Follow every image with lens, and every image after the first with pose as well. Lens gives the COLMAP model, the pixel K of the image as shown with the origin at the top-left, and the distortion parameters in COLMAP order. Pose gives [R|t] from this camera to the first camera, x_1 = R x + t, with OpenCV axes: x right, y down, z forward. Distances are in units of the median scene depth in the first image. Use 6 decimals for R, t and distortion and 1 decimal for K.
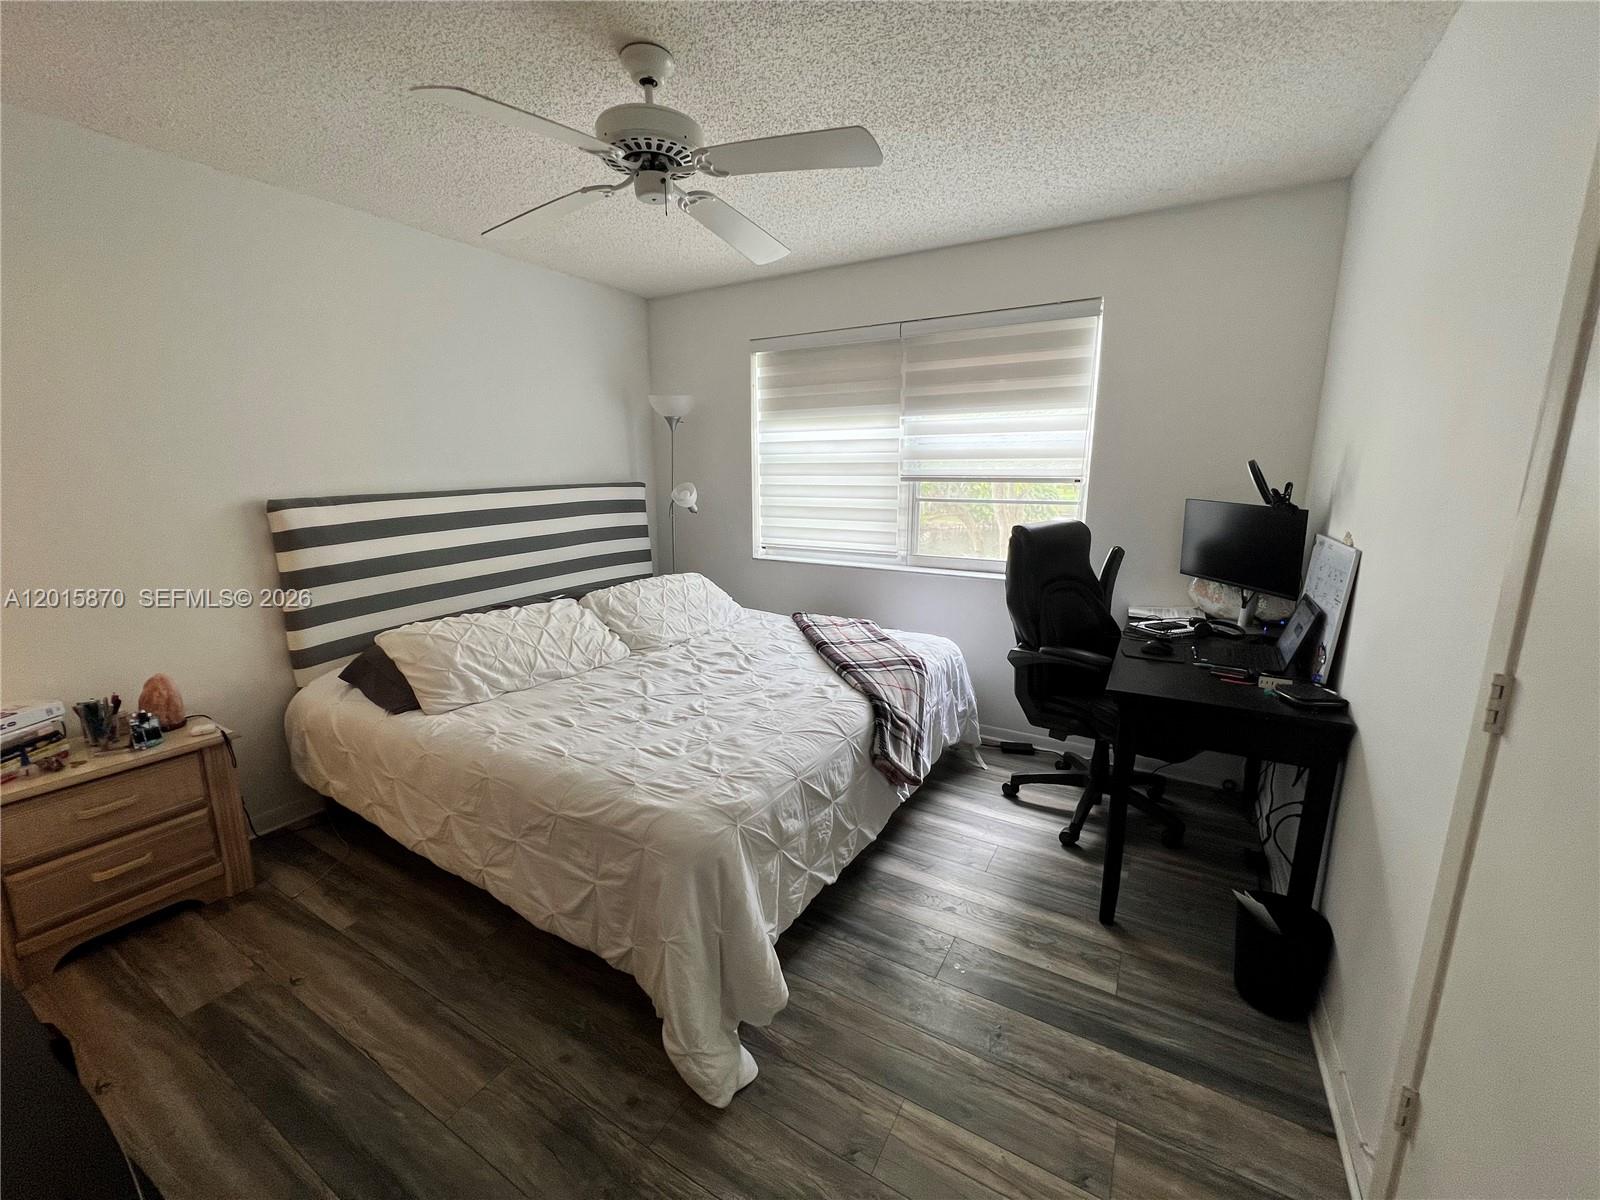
lens RADIAL K [[643.3, 0, 798.3], [0, 643.3, 595.0], [0, 0, 1]] dist [-0.003866, -0.000490]
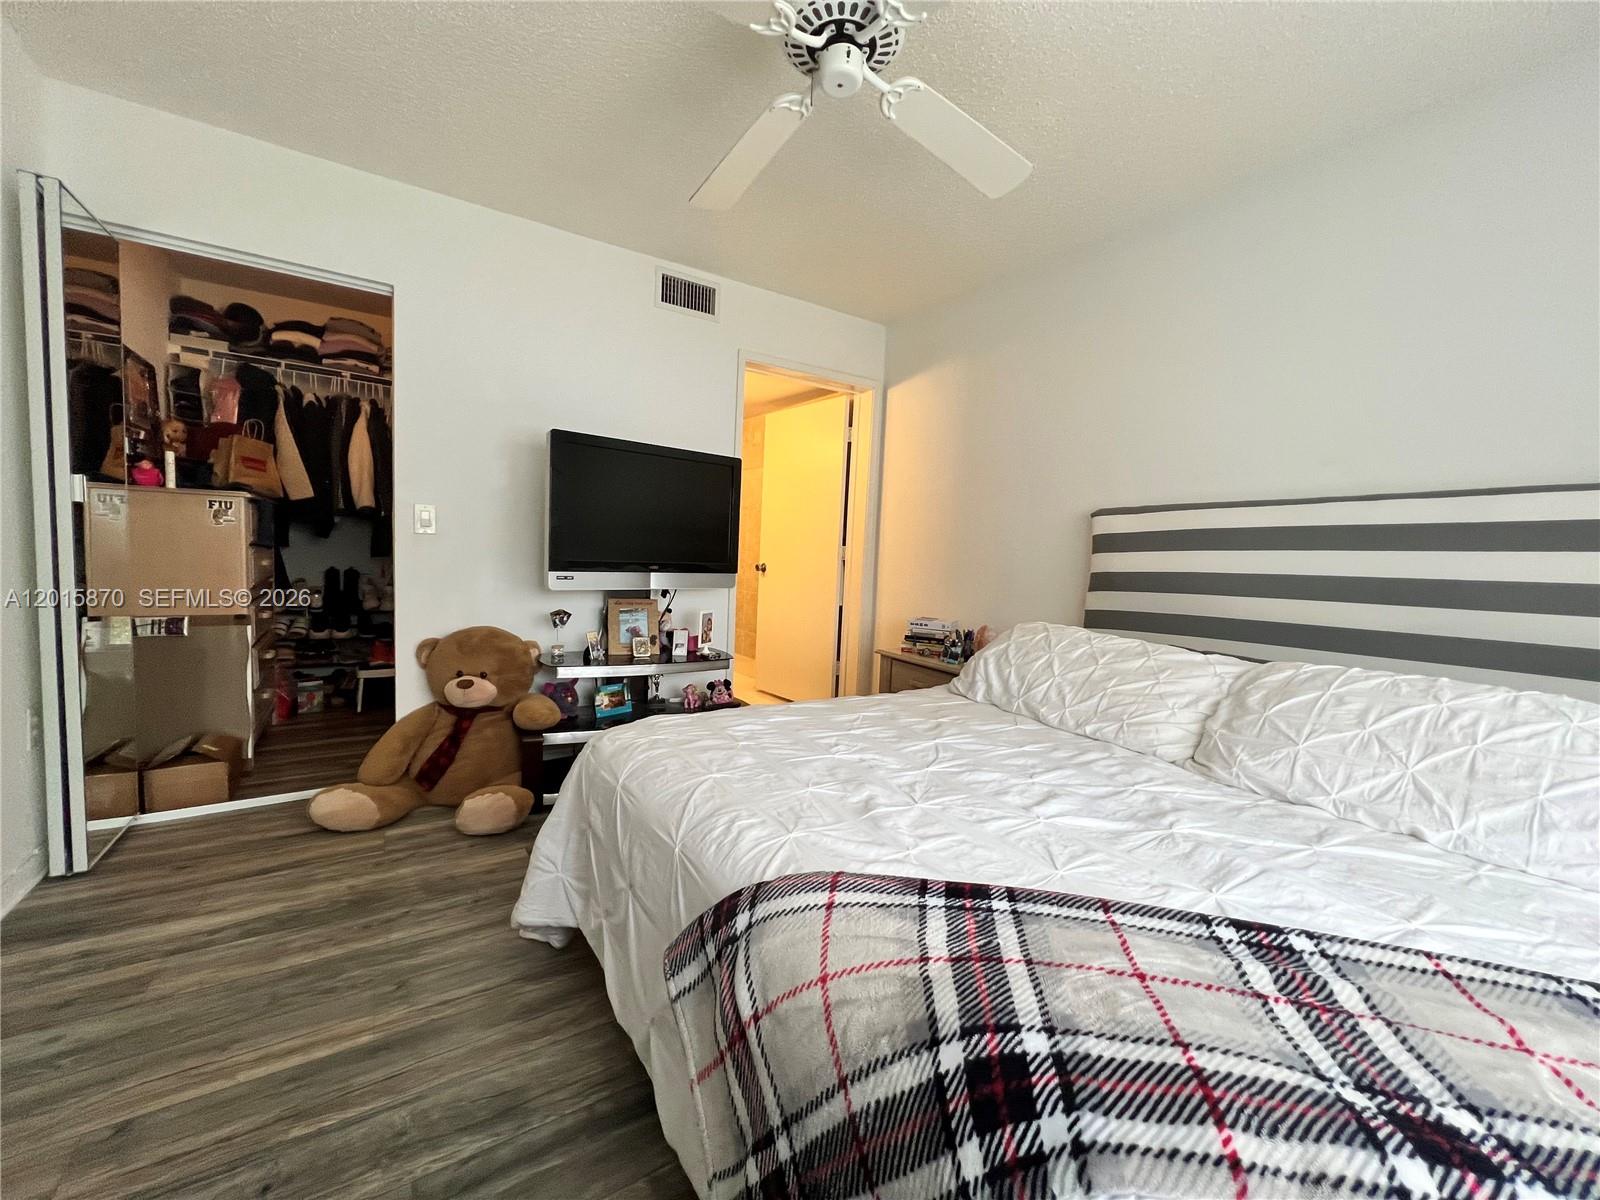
lens RADIAL K [[643.3, 0, 795.7], [0, 643.3, 600.1], [0, 0, 1]] dist [-0.003866, -0.000490]
pose [[-0.453450, 0.052974, -0.889706, 0.442227], [-0.205463, 0.965133, 0.162182, -0.069254], [0.867276, 0.256343, -0.426756, 1.145001]]
